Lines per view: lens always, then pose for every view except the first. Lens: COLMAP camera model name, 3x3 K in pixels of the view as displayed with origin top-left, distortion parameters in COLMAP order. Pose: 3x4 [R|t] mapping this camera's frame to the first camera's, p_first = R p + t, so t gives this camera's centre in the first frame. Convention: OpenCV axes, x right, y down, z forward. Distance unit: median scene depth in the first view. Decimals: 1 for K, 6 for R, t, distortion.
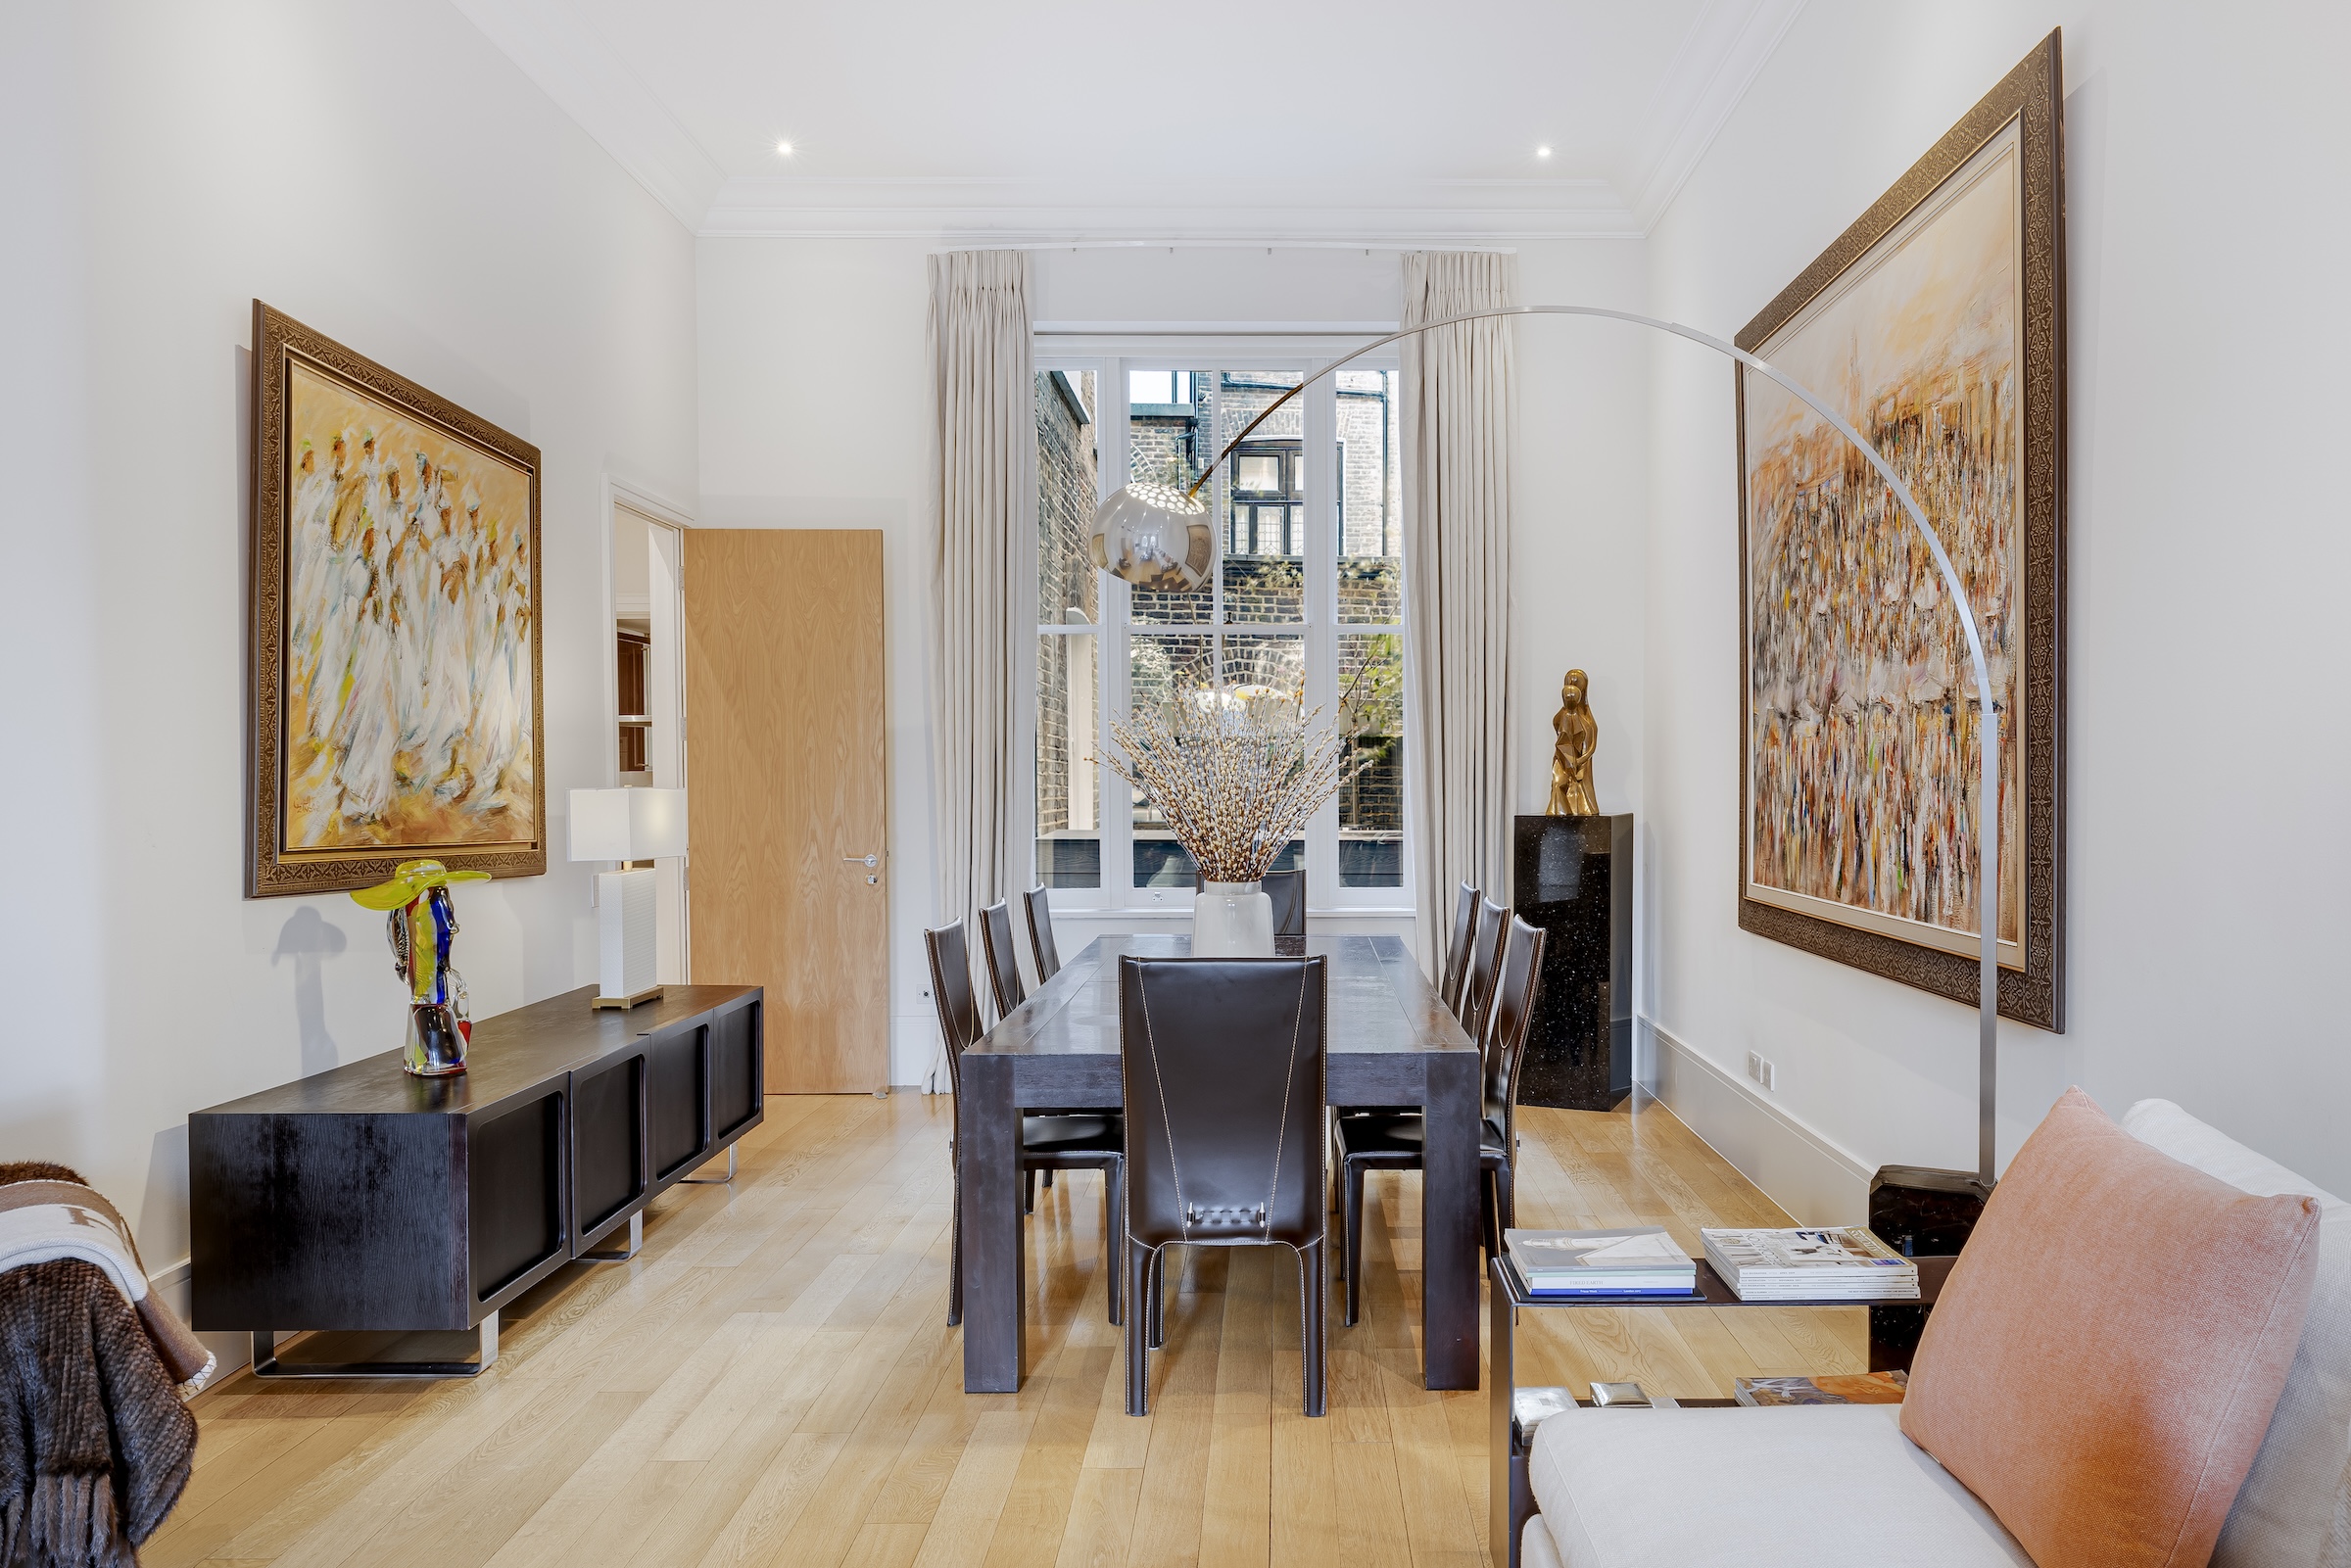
lens RADIAL K [[1663.7, 0, 1182.2], [0, 1663.7, 803.0], [0, 0, 1]] dist [0.016746, -0.002619]
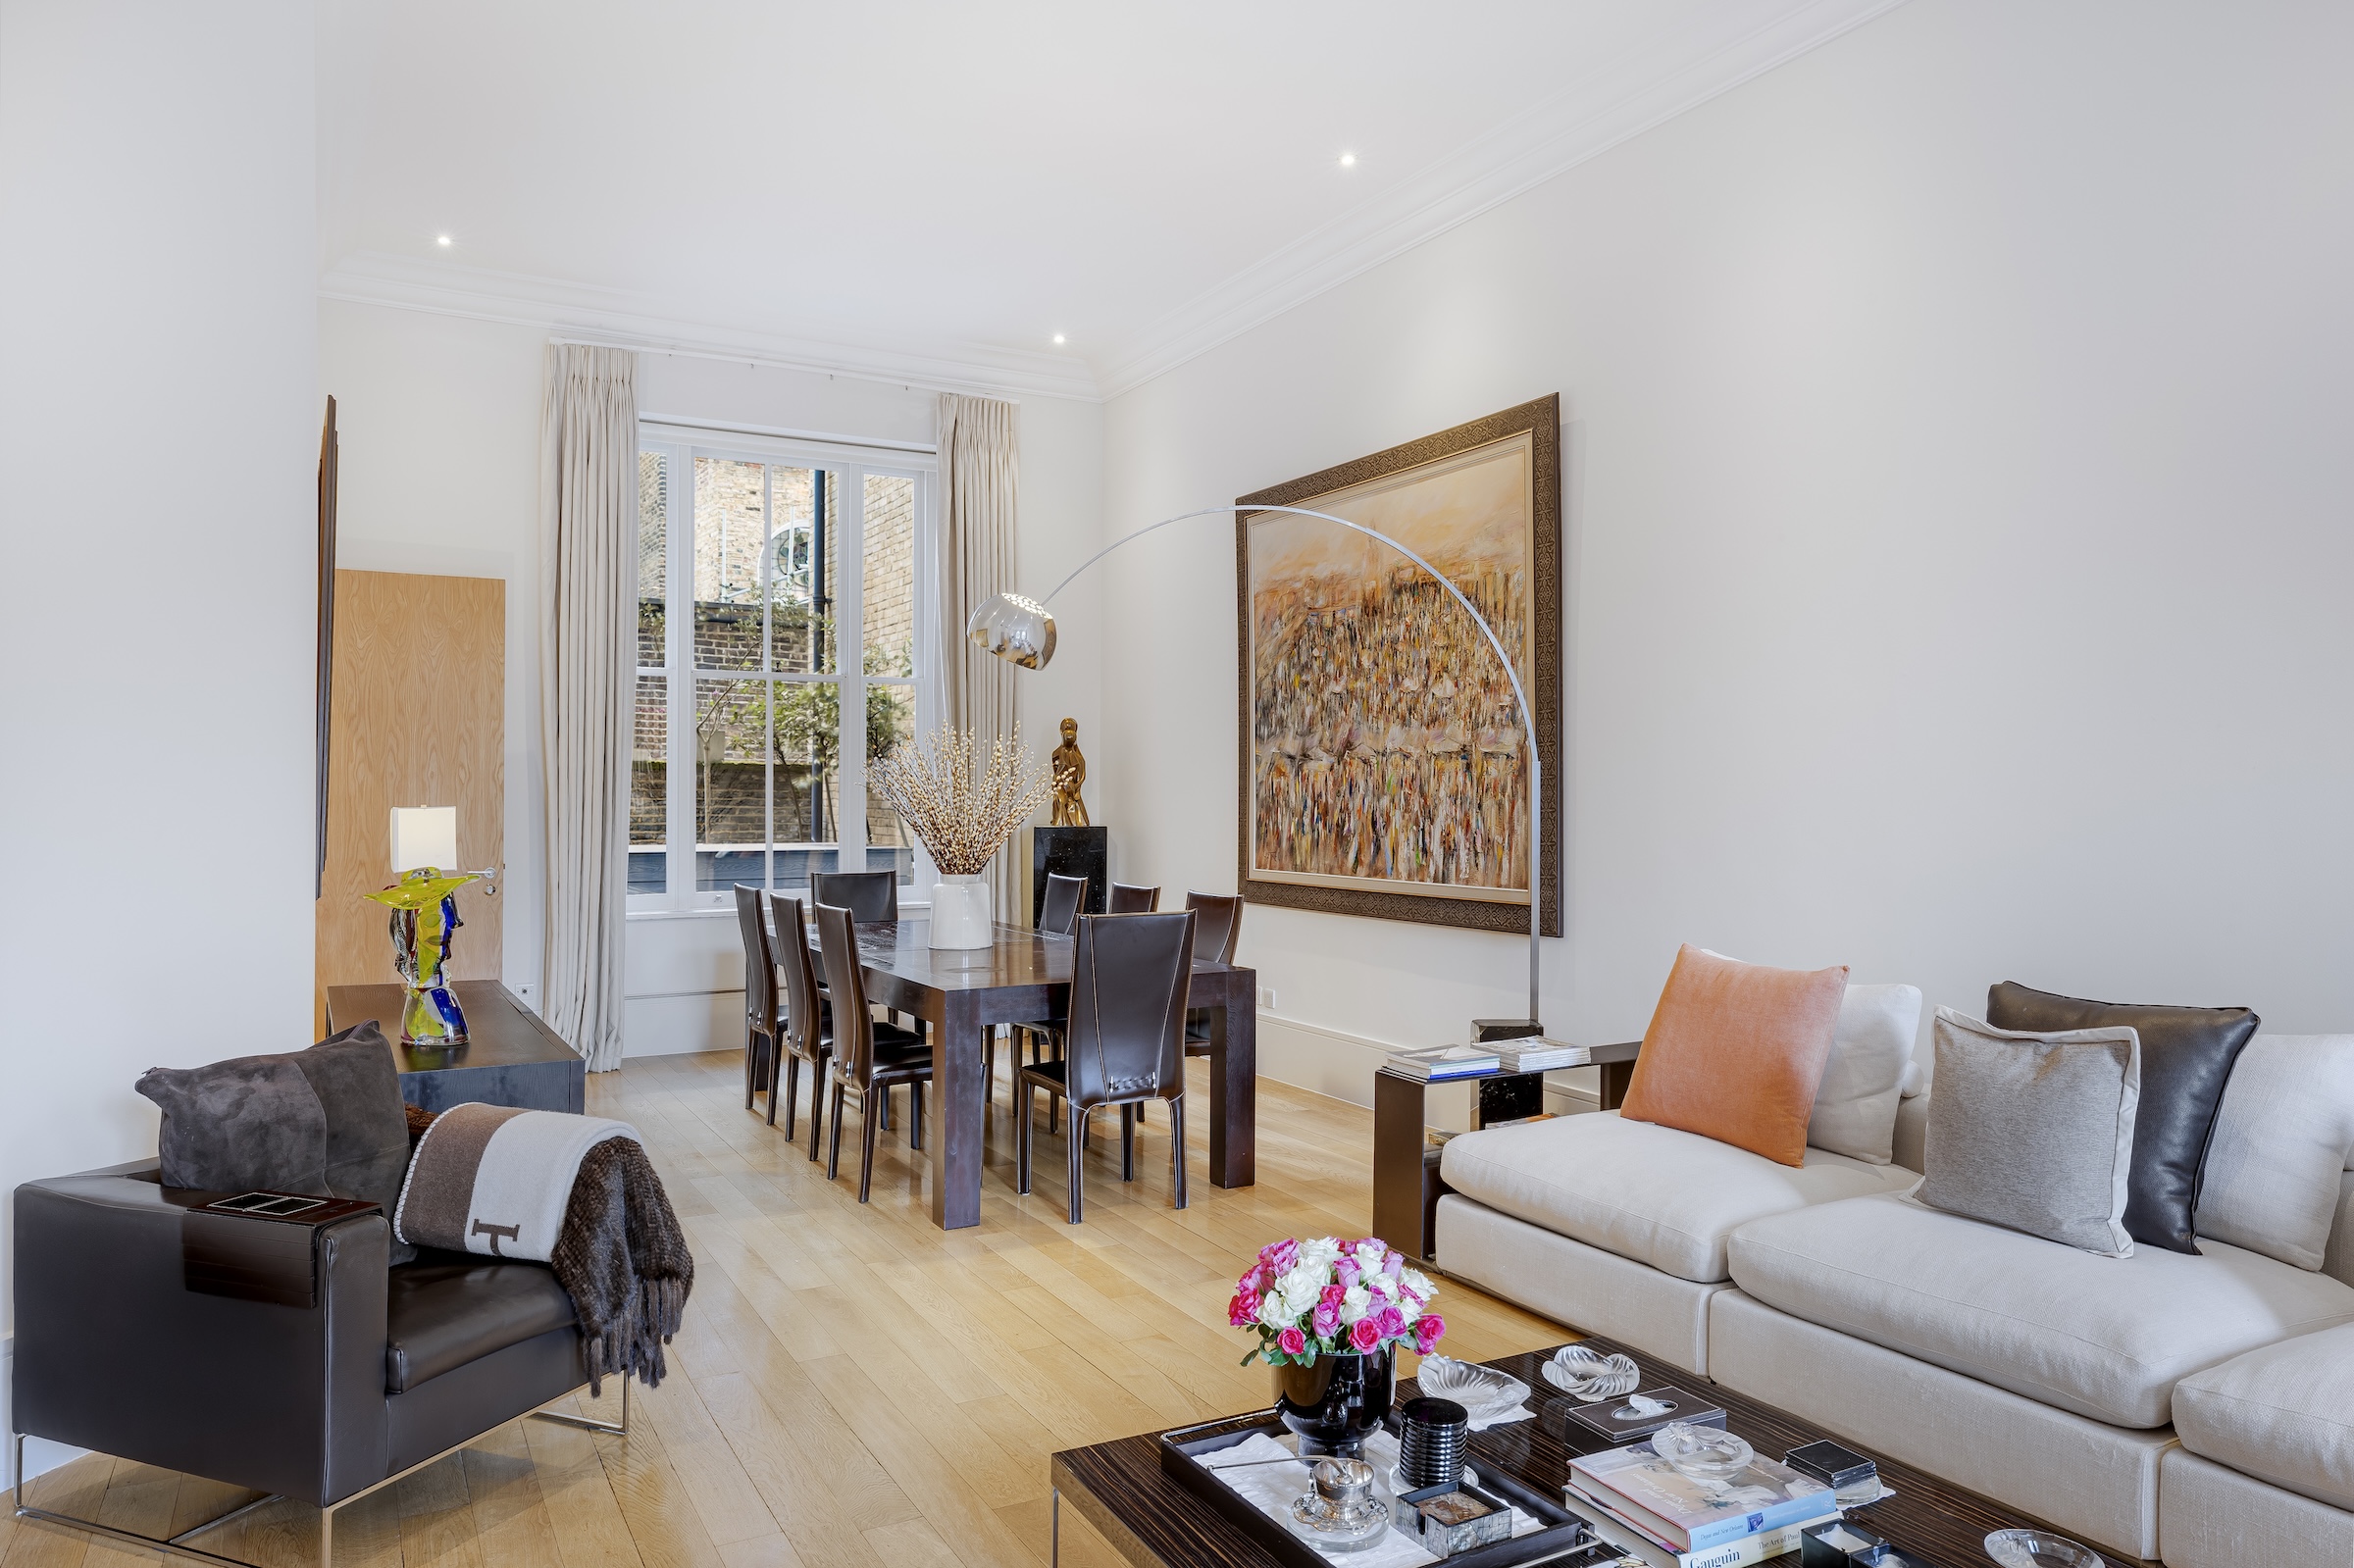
lens RADIAL K [[1563.4, 0, 1098.1], [0, 1563.4, 779.7], [0, 0, 1]] dist [0.013151, -0.007096]
pose [[0.887074, 0.005155, 0.461599, -0.508824], [0.007941, 0.999619, -0.026423, 0.005169], [-0.461559, 0.027105, 0.886695, -0.203361]]
